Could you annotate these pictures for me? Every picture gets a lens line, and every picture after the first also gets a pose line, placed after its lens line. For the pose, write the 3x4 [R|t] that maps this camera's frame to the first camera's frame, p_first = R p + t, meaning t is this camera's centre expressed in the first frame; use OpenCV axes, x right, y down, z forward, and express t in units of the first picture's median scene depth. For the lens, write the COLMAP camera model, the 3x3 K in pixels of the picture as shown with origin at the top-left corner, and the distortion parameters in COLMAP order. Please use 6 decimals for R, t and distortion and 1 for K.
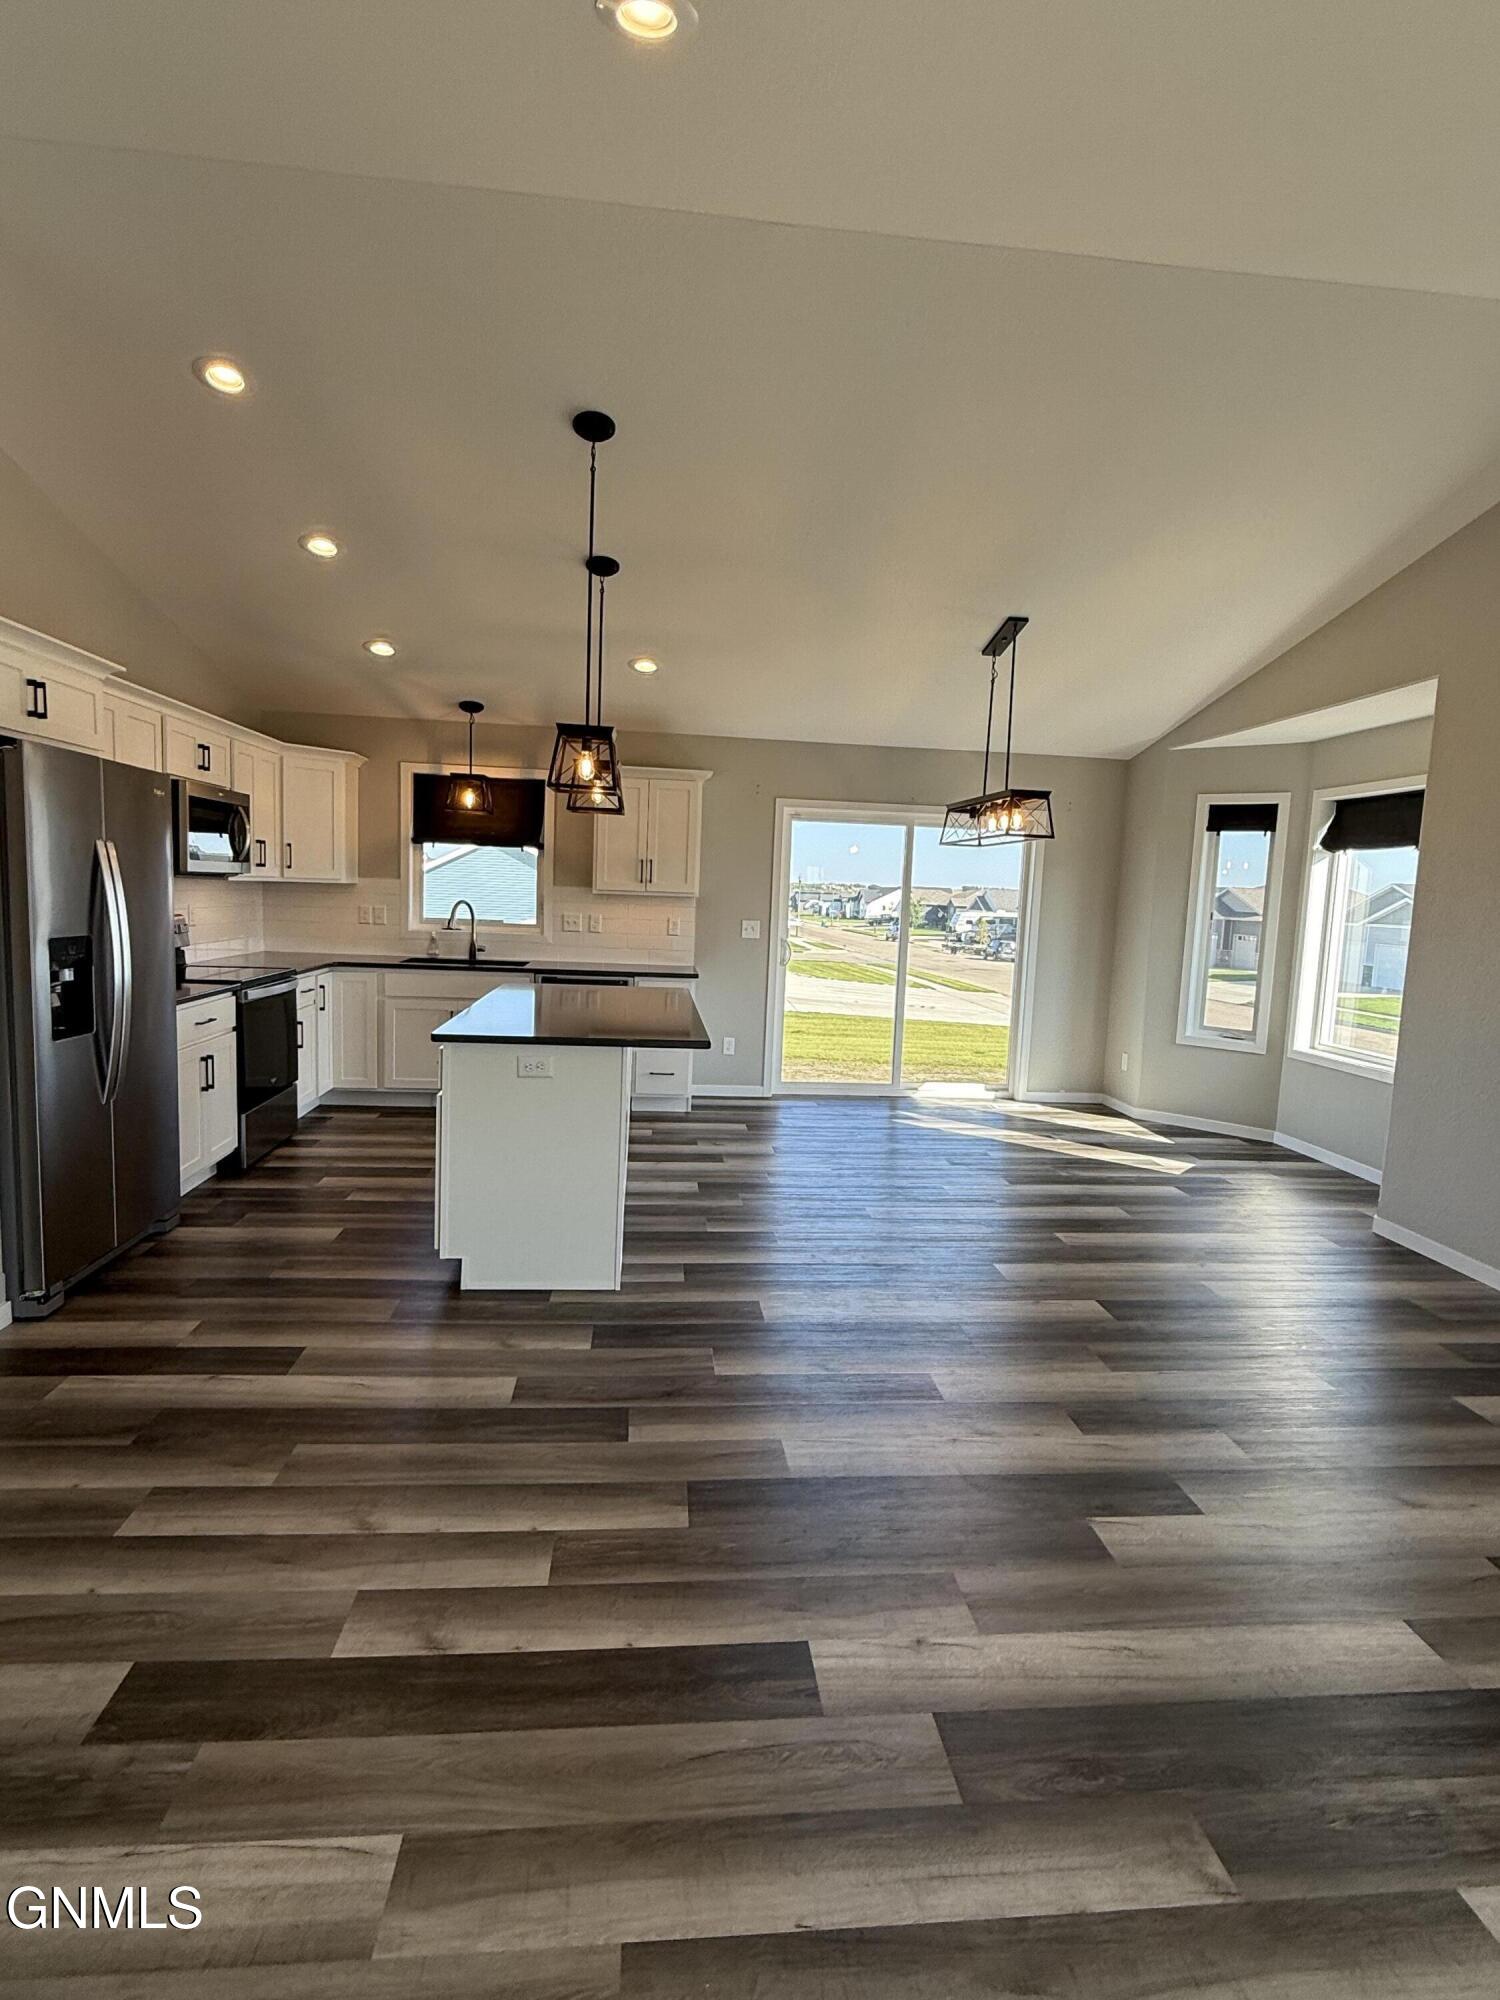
lens RADIAL K [[1026.7, 0, 750.0], [0, 1026.7, 1000.0], [0, 0, 1]] dist [-0.000376, -0.000799]
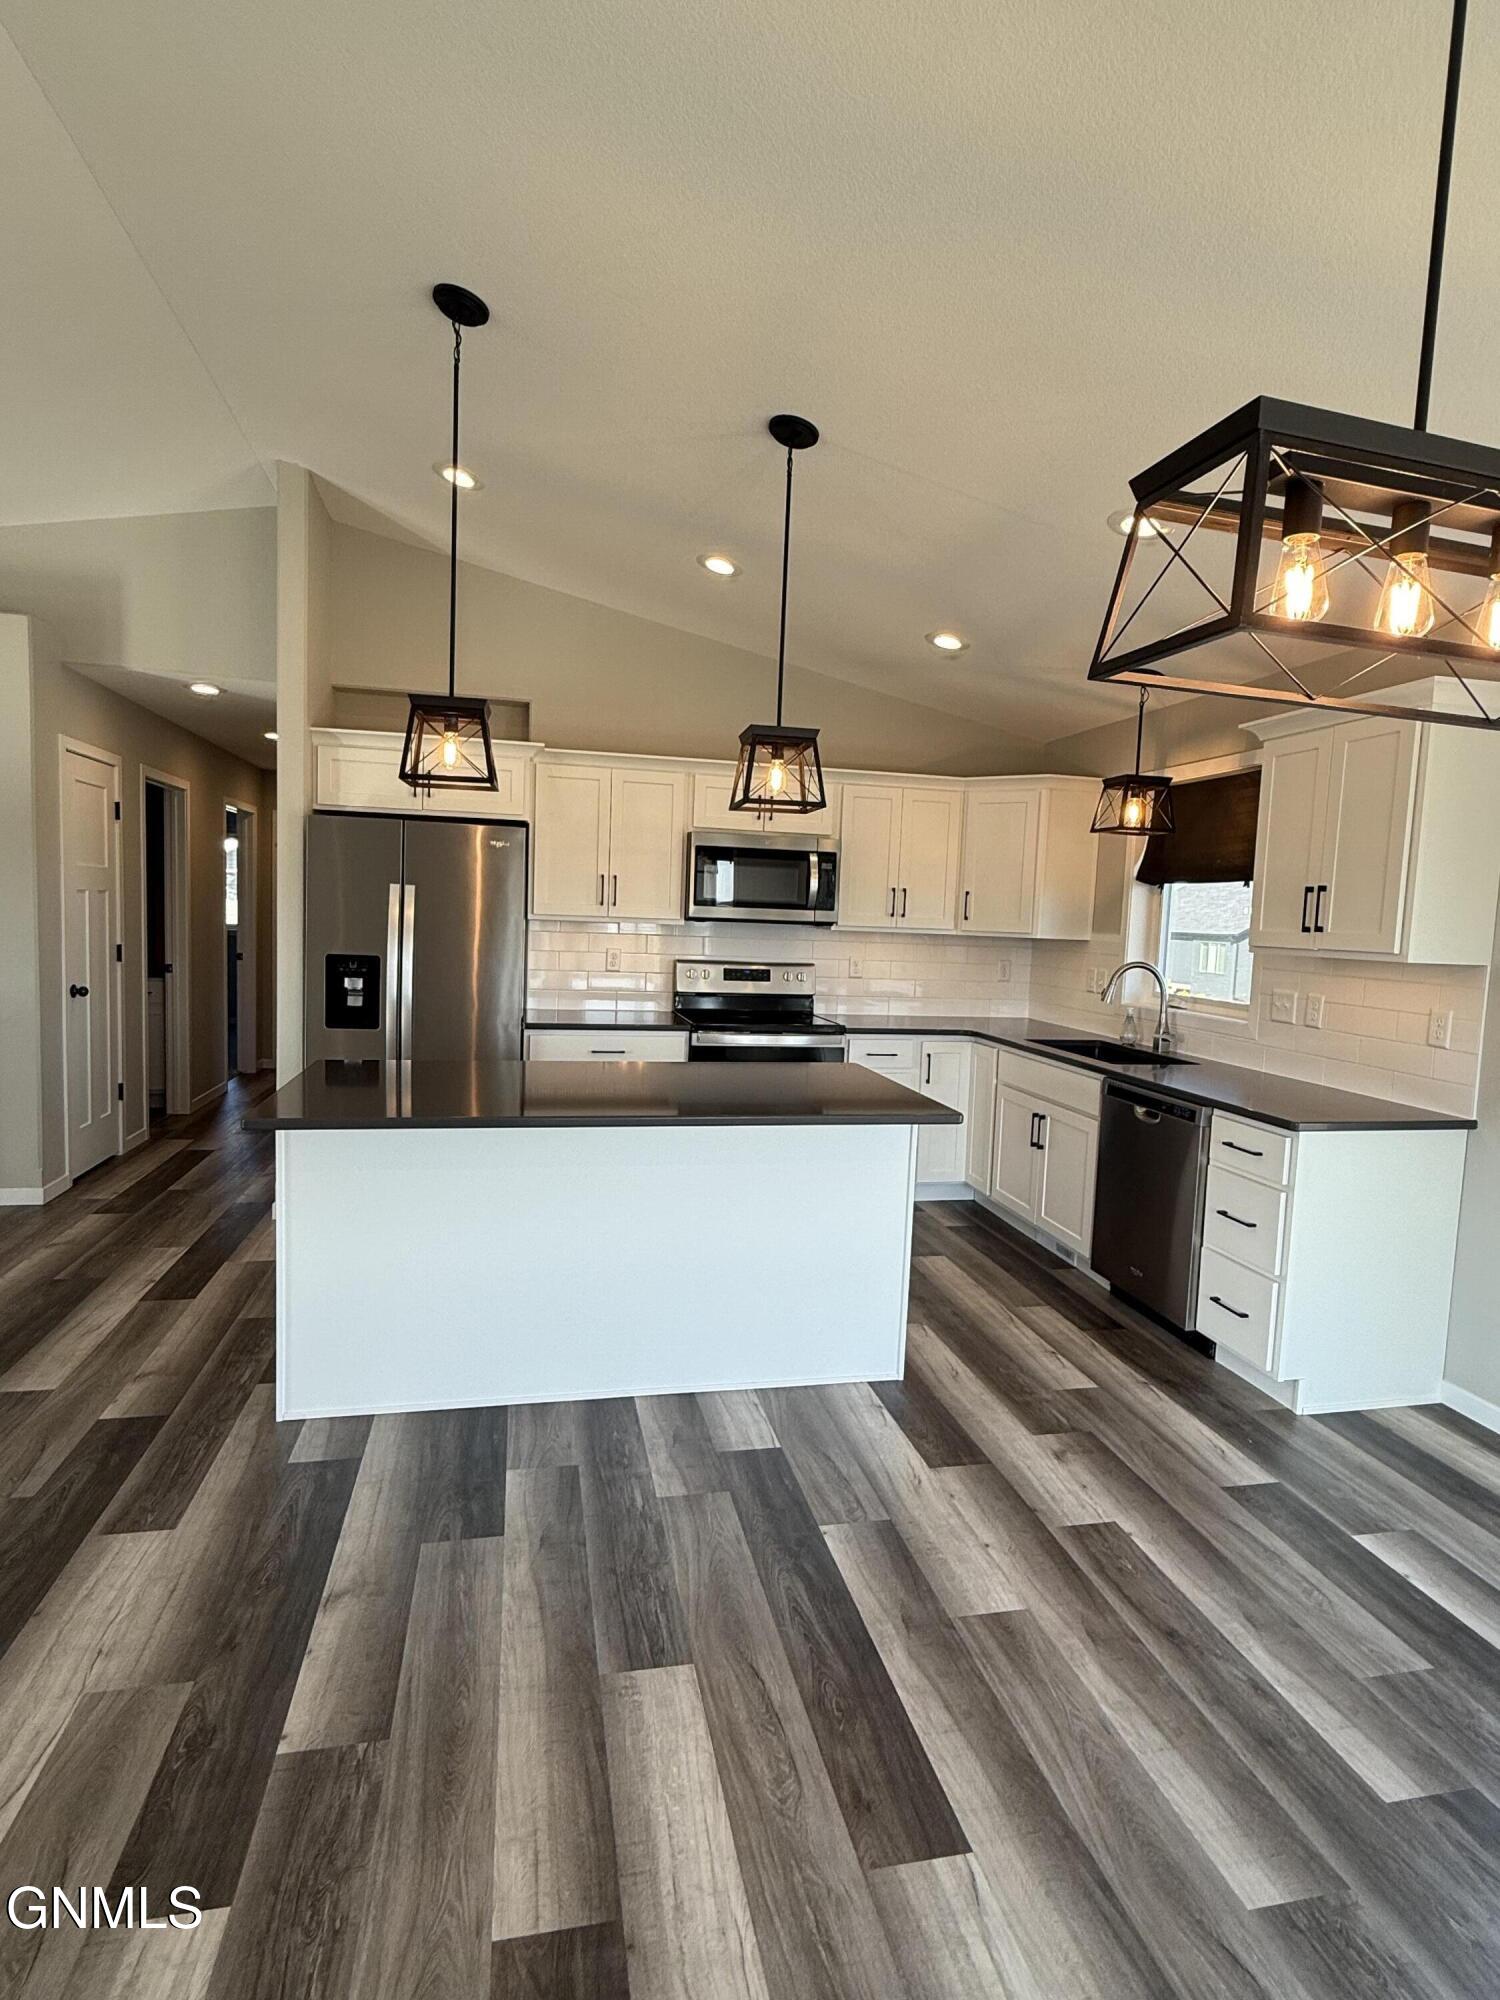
lens RADIAL K [[1026.7, 0, 750.0], [0, 1026.7, 1000.0], [0, 0, 1]] dist [-0.000376, -0.000799]
pose [[0.116935, 0.048713, -0.991944, 0.412204], [-0.140132, 0.989613, 0.032079, -0.065650], [0.983204, 0.135252, 0.122547, 0.751899]]
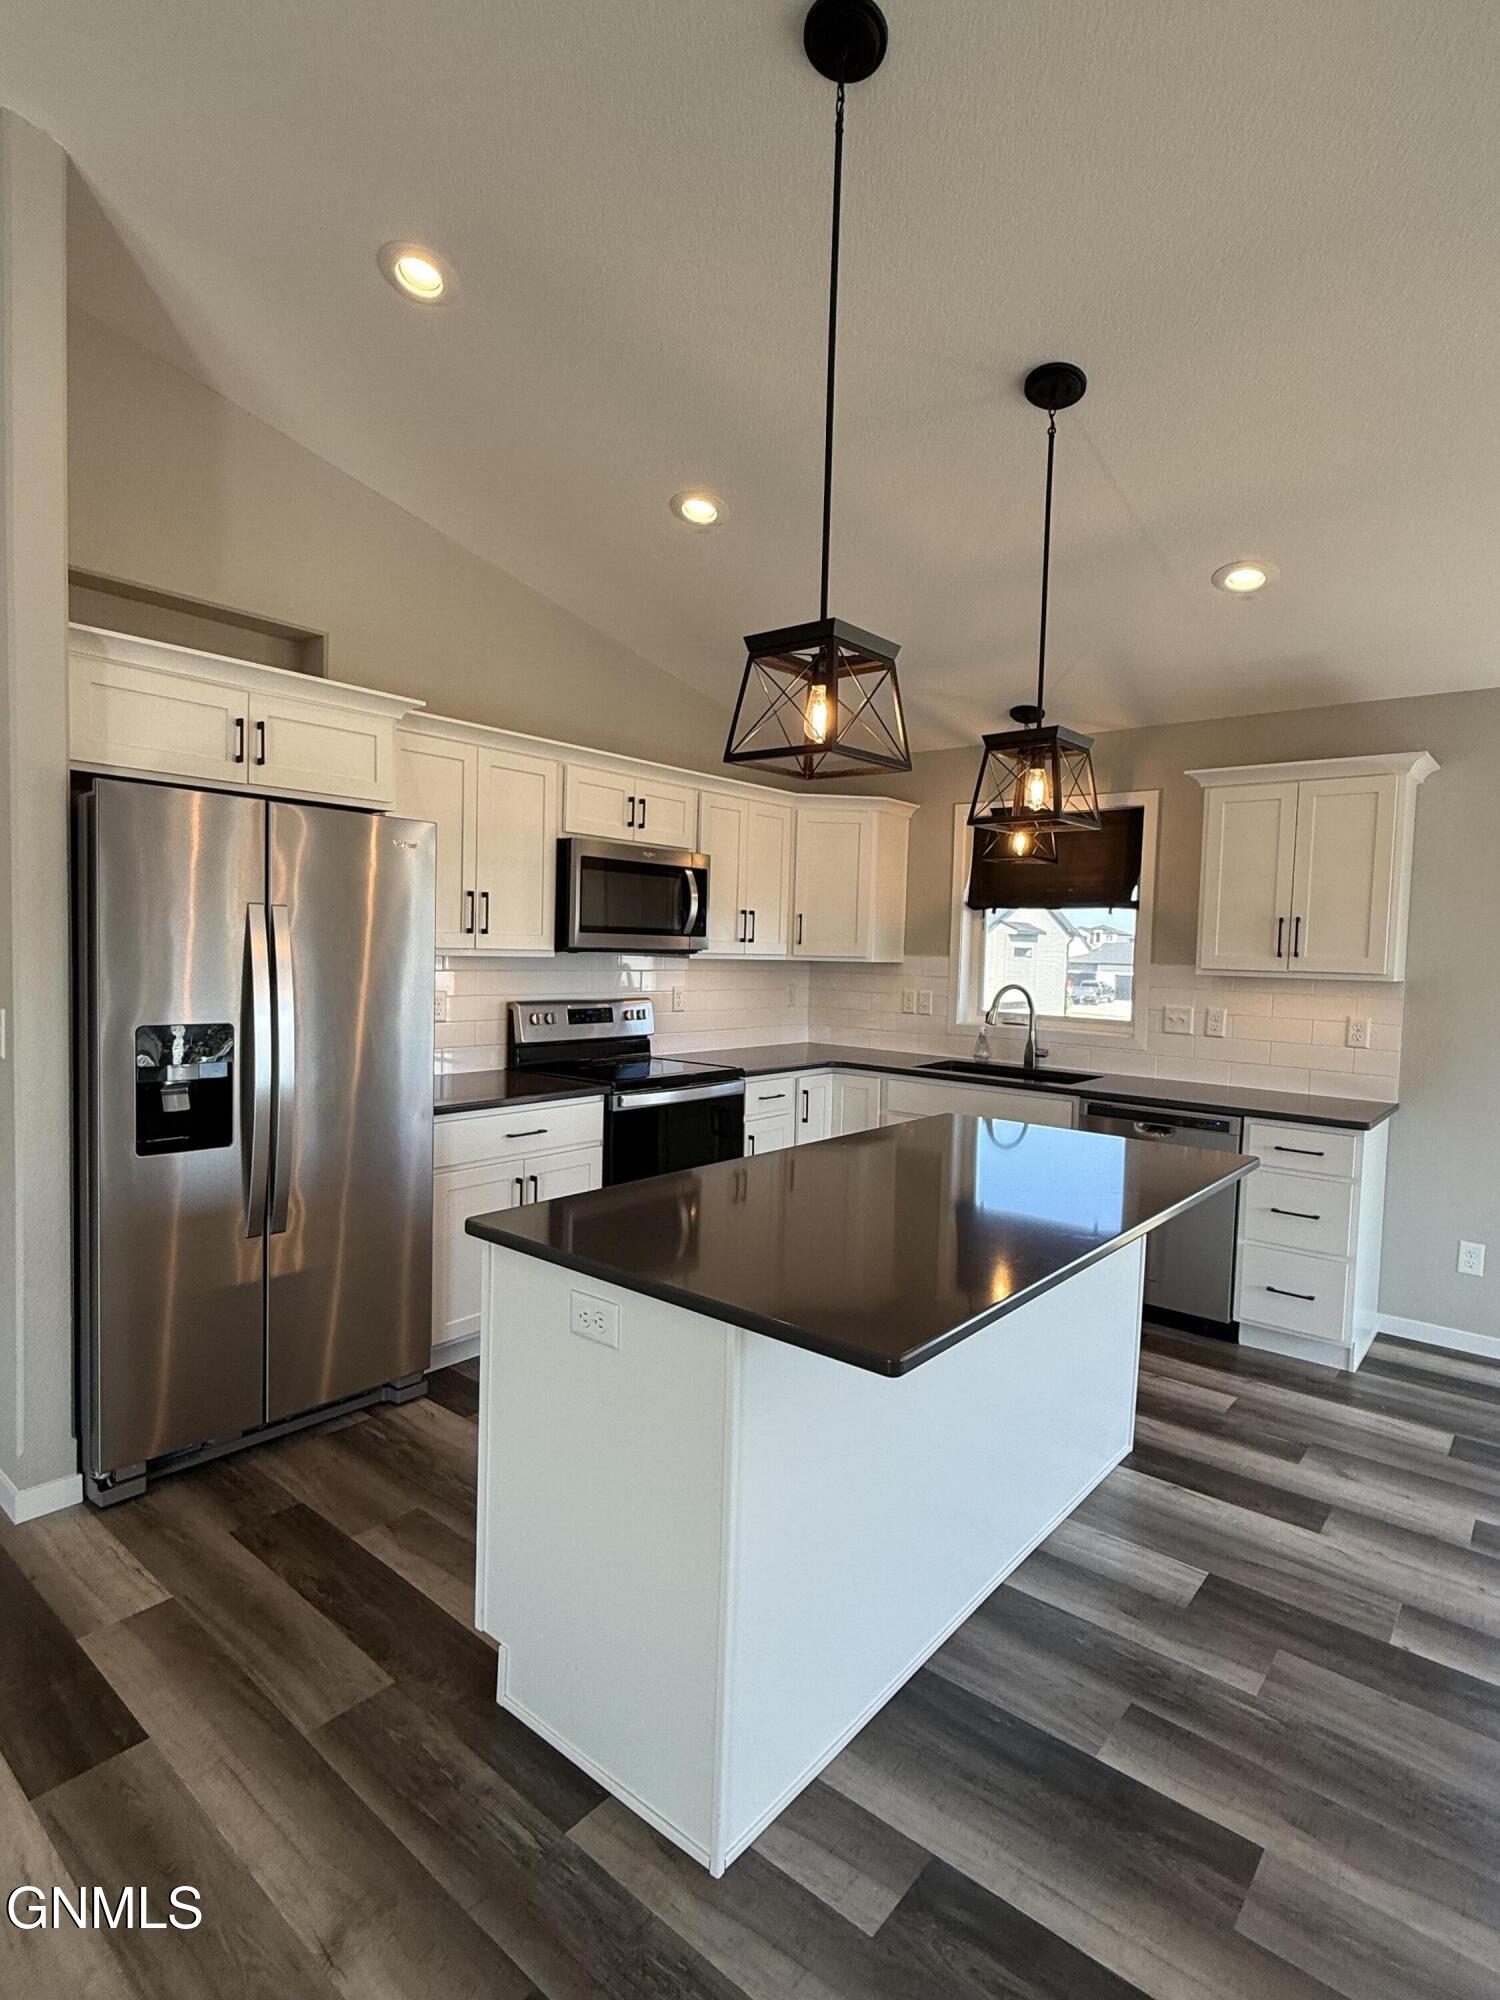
lens RADIAL K [[1026.7, 0, 750.0], [0, 1026.7, 1000.0], [0, 0, 1]] dist [-0.000376, -0.000799]
pose [[0.701442, 0.017460, -0.712513, 0.113749], [-0.076846, 0.995725, -0.051251, -0.040099], [0.708572, 0.090704, 0.699785, 0.417909]]
